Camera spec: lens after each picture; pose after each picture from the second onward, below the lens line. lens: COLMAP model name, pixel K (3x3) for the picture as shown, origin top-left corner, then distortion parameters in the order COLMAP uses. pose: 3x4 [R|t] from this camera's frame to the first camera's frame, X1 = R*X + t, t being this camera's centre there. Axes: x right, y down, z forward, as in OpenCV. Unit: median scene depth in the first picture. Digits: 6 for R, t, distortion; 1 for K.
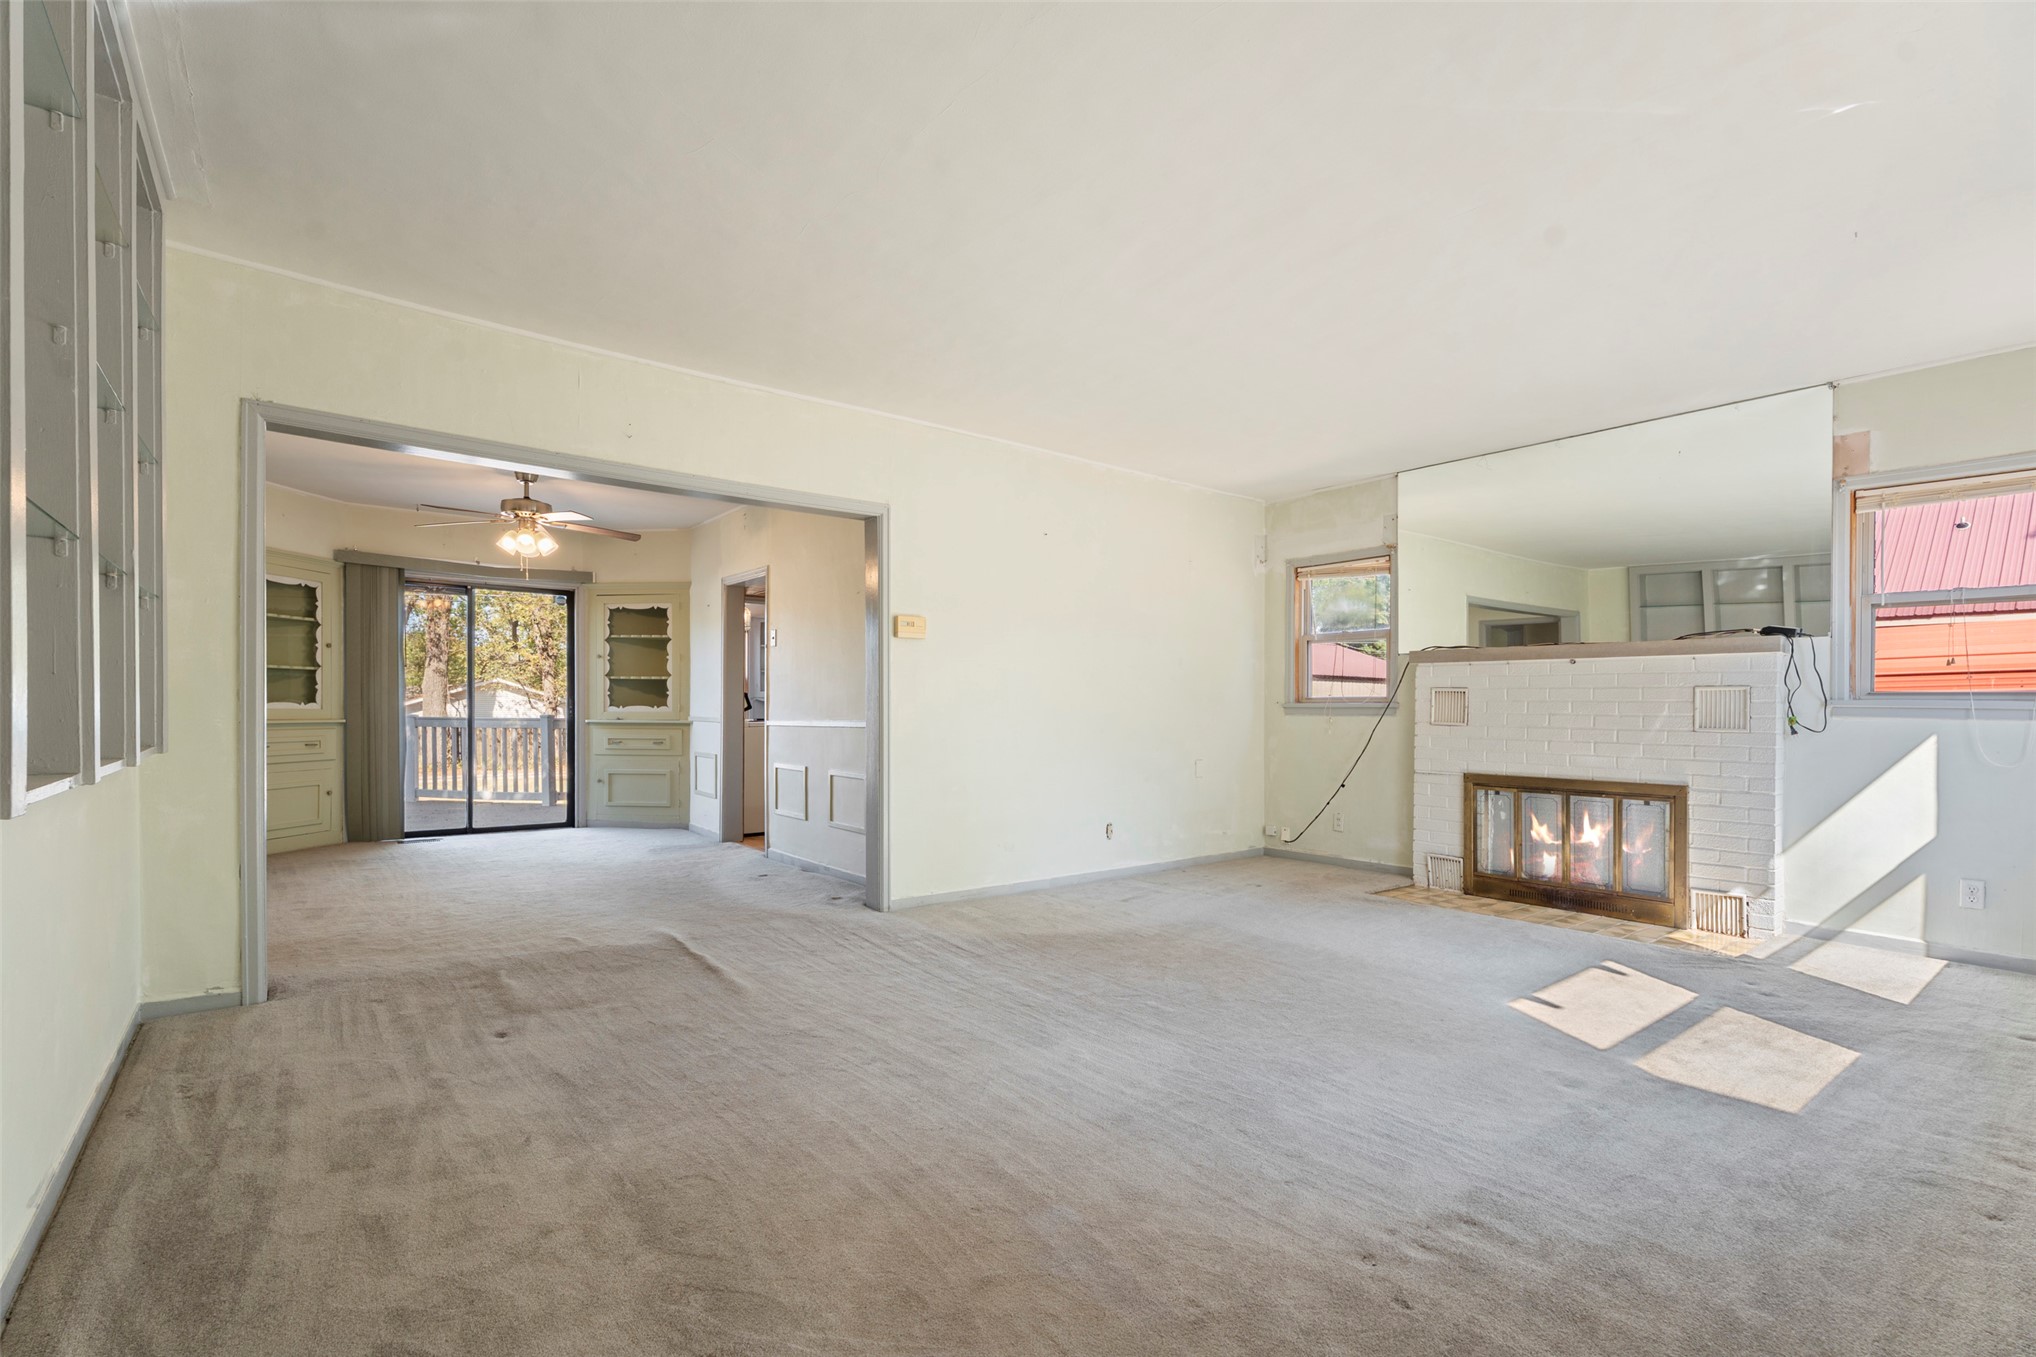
lens RADIAL K [[906.9, 0, 1022.7], [0, 906.9, 723.2], [0, 0, 1]] dist [0.001161, 0.000109]
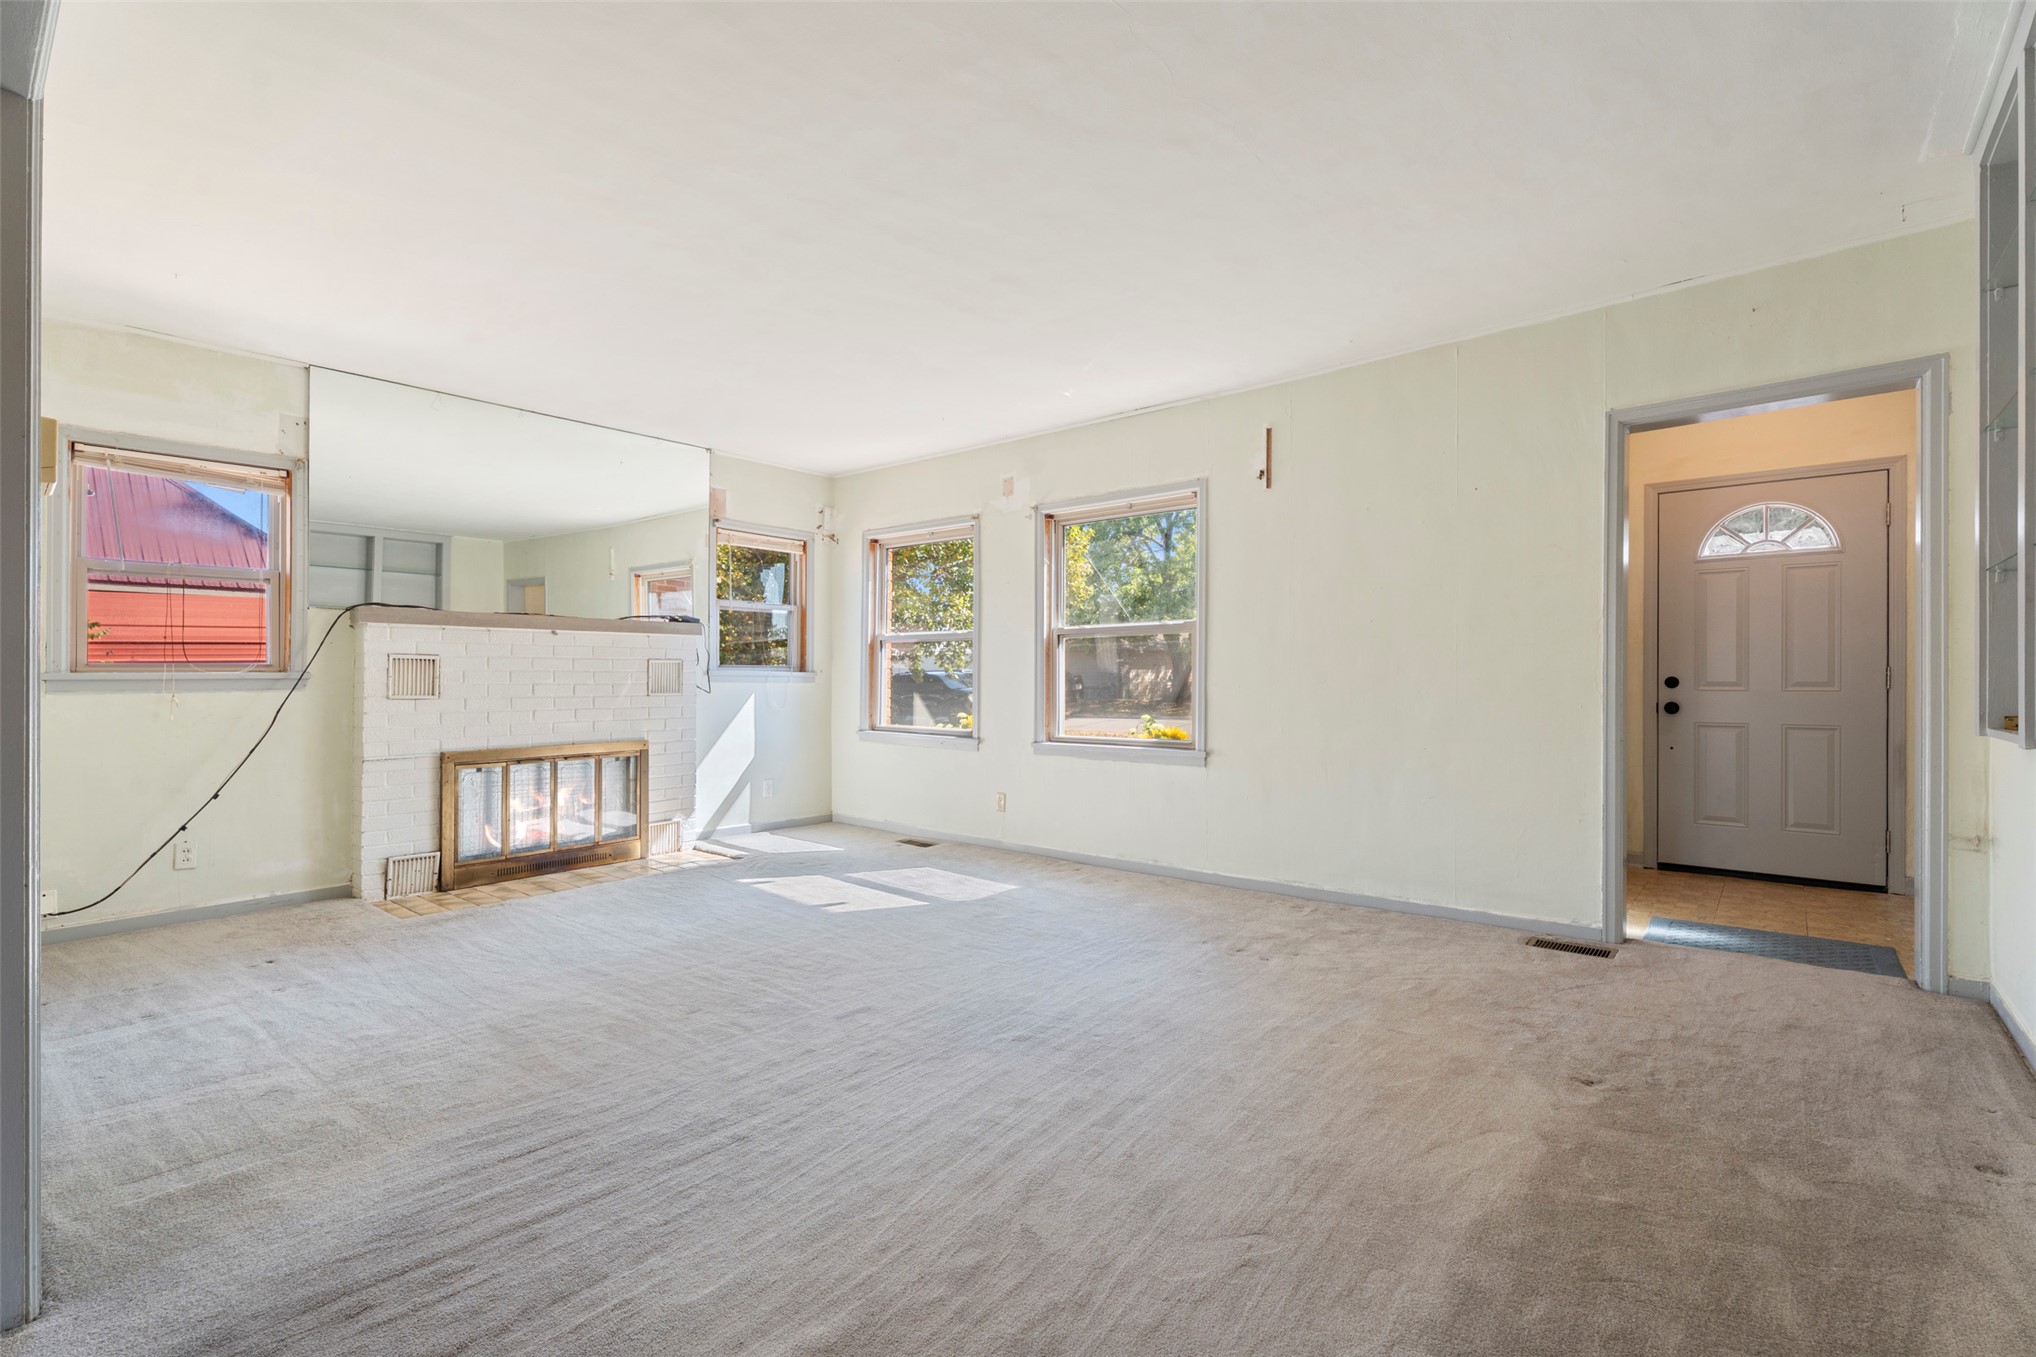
lens RADIAL K [[906.9, 0, 1030.9], [0, 906.9, 674.4], [0, 0, 1]] dist [0.001161, 0.000109]
pose [[-0.189650, -0.002365, 0.981849, -0.496363], [0.020048, 0.999779, 0.006281, -0.014952], [-0.981647, 0.020876, -0.189561, 0.634891]]
